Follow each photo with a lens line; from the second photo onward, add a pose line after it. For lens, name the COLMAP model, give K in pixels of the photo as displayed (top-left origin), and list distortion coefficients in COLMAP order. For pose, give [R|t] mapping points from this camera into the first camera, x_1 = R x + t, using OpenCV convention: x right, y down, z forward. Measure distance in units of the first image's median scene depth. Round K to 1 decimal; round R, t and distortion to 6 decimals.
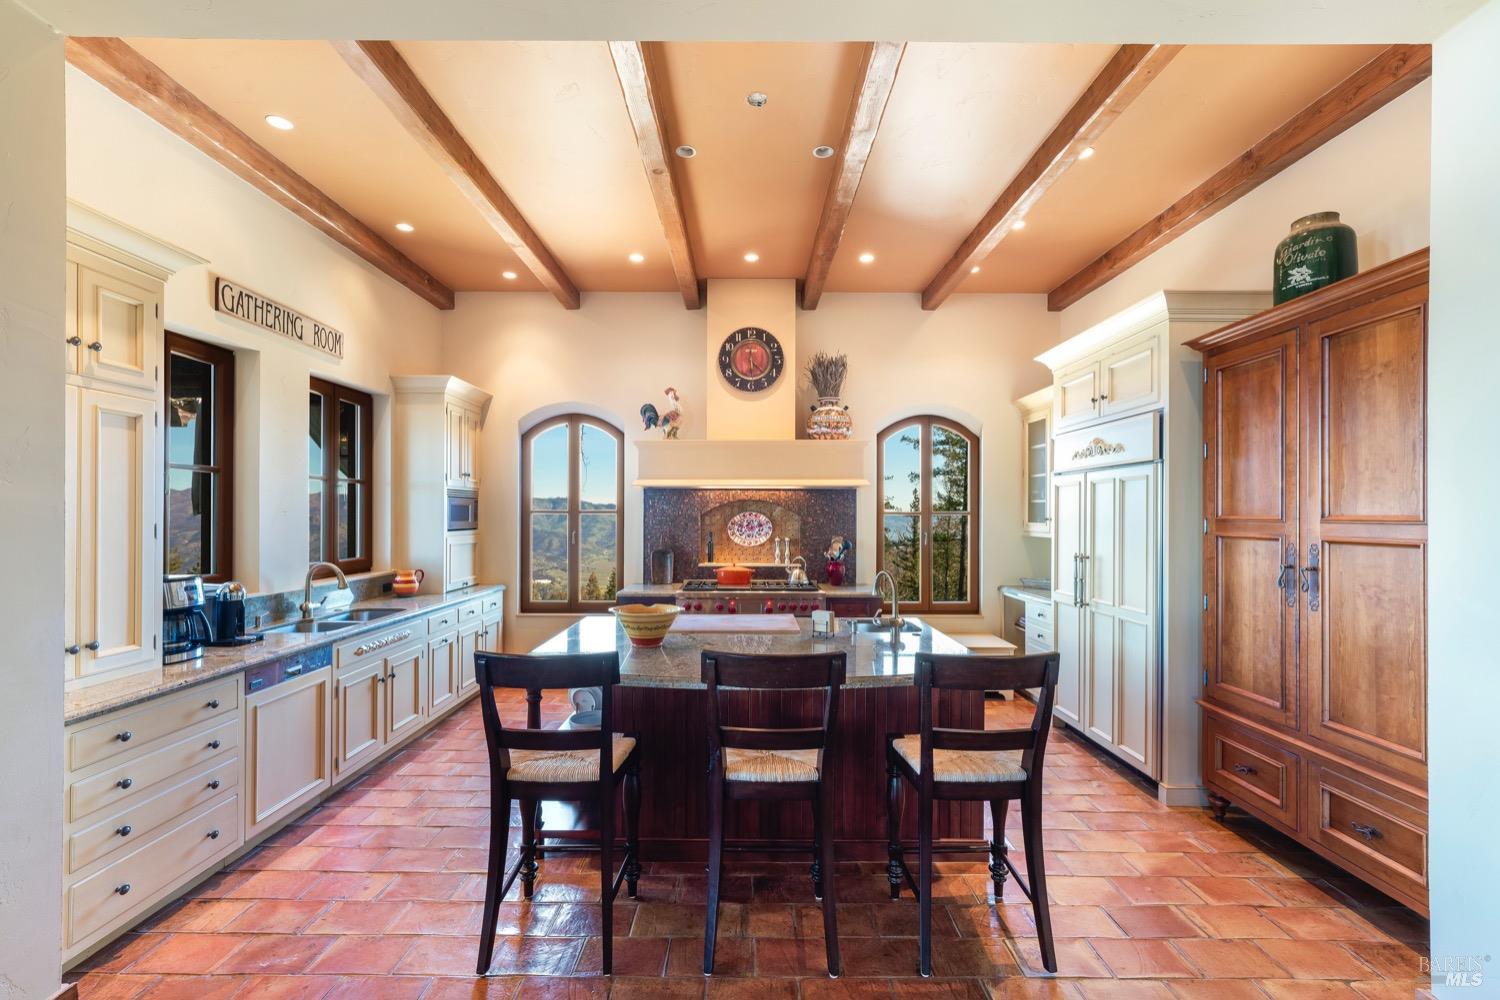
lens RADIAL K [[633.6, 0, 736.9], [0, 633.6, 513.2], [0, 0, 1]] dist [0.002703, 0.001526]
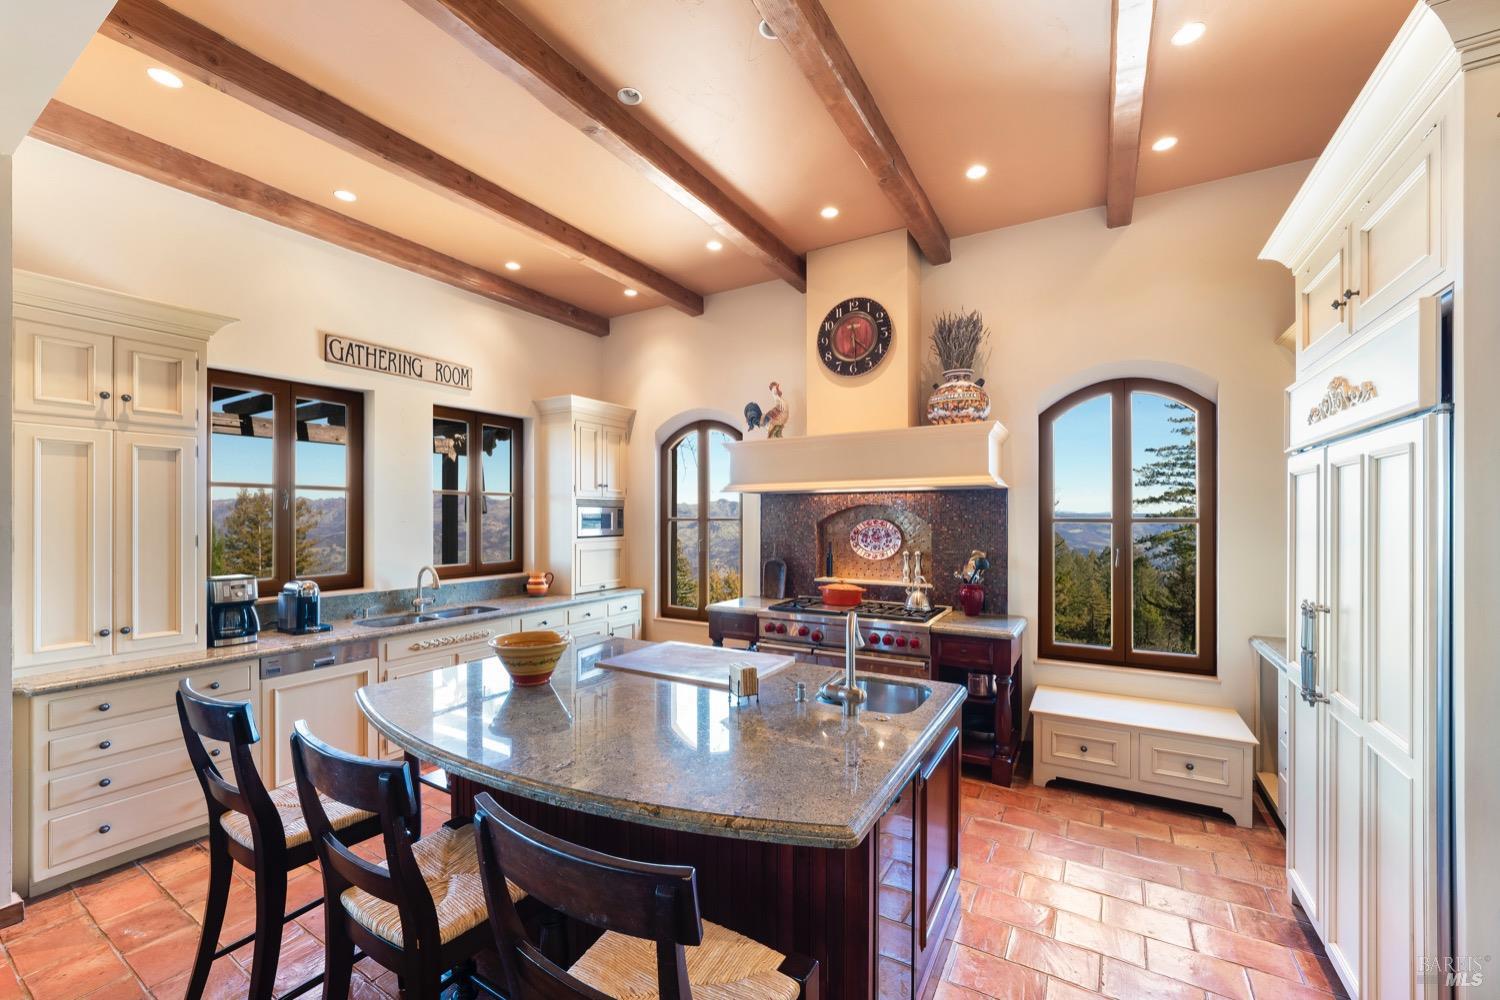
lens RADIAL K [[579.0, 0, 760.2], [0, 579.0, 515.0], [0, 0, 1]] dist [-0.012583, 0.001853]
pose [[0.865362, -0.004780, -0.501125, 0.332514], [0.004900, 0.999987, -0.001078, -0.009004], [0.501124, -0.001522, 0.865374, 0.315162]]
